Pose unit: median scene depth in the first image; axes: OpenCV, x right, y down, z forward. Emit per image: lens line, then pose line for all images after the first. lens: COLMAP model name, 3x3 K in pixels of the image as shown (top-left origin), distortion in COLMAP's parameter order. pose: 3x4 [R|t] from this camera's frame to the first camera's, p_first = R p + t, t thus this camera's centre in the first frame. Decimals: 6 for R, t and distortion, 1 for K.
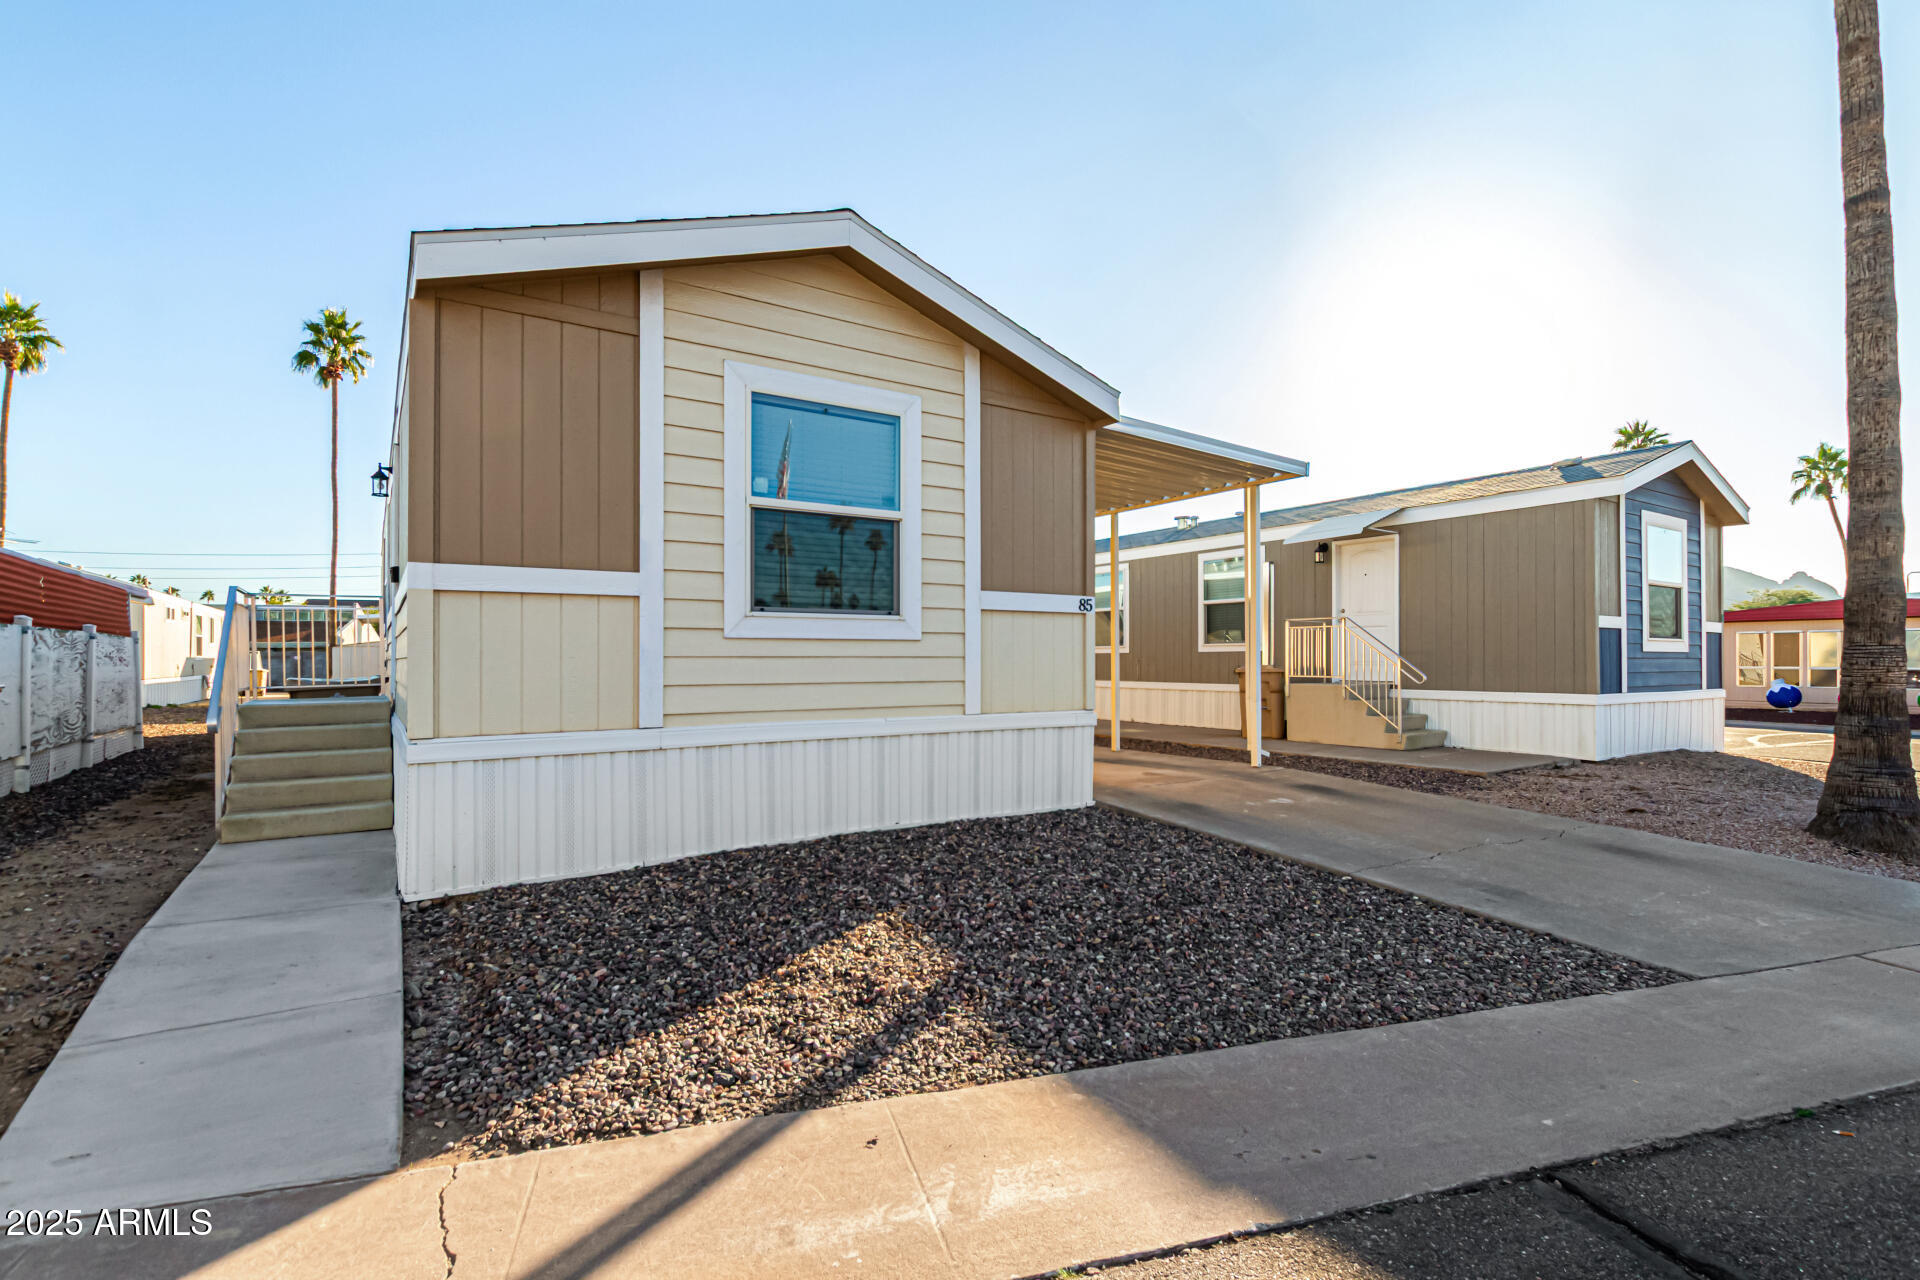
lens RADIAL K [[918.1, 0, 962.7], [0, 918.1, 646.0], [0, 0, 1]] dist [0.004682, 0.000305]
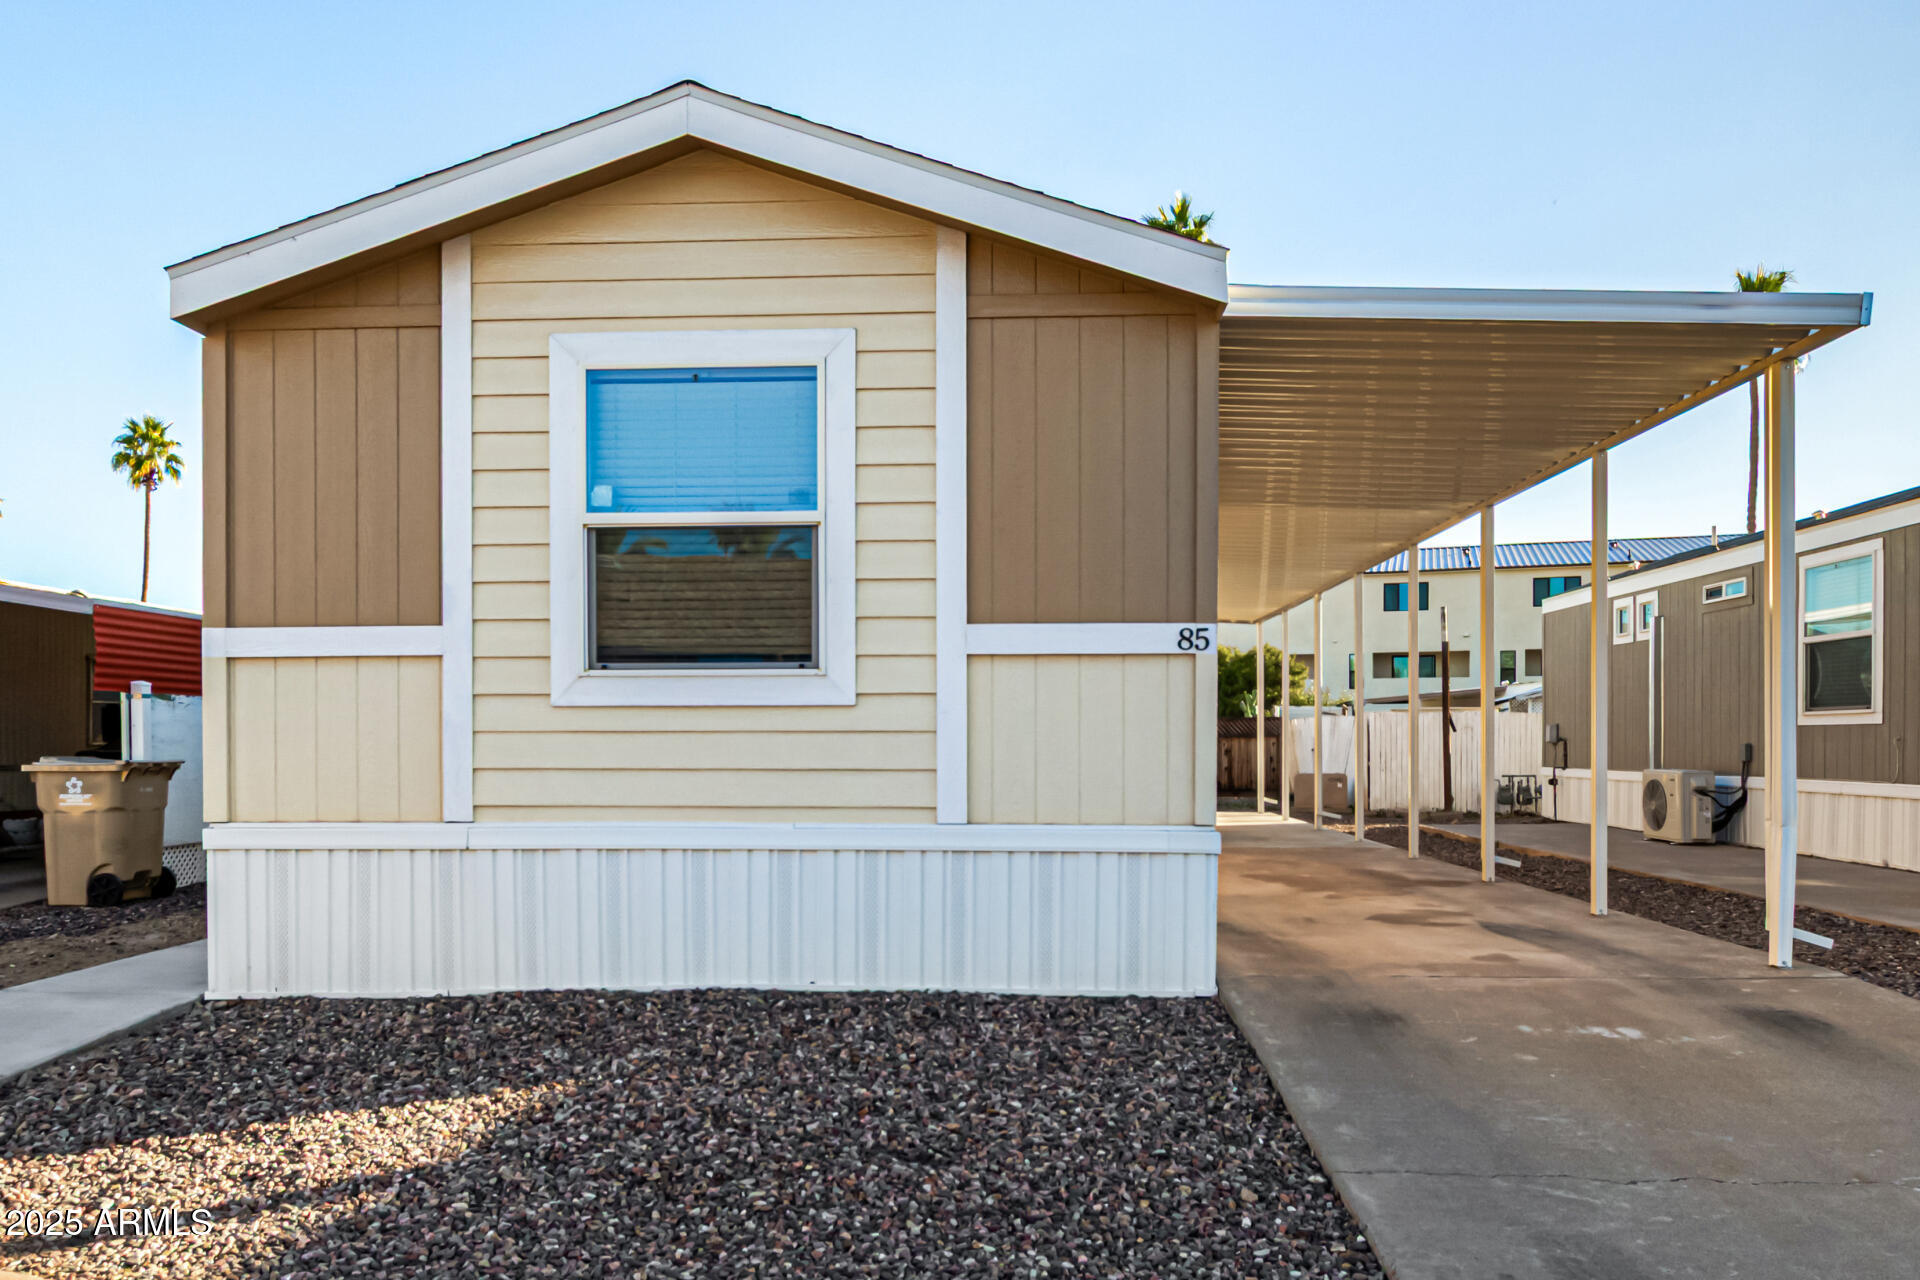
lens RADIAL K [[918.1, 0, 961.4], [0, 918.1, 651.2], [0, 0, 1]] dist [0.004682, 0.000305]
pose [[0.804847, -0.000169, -0.593482, 0.423805], [0.012270, 0.999791, 0.016356, -0.057715], [0.593356, -0.020446, 0.804681, 0.553775]]
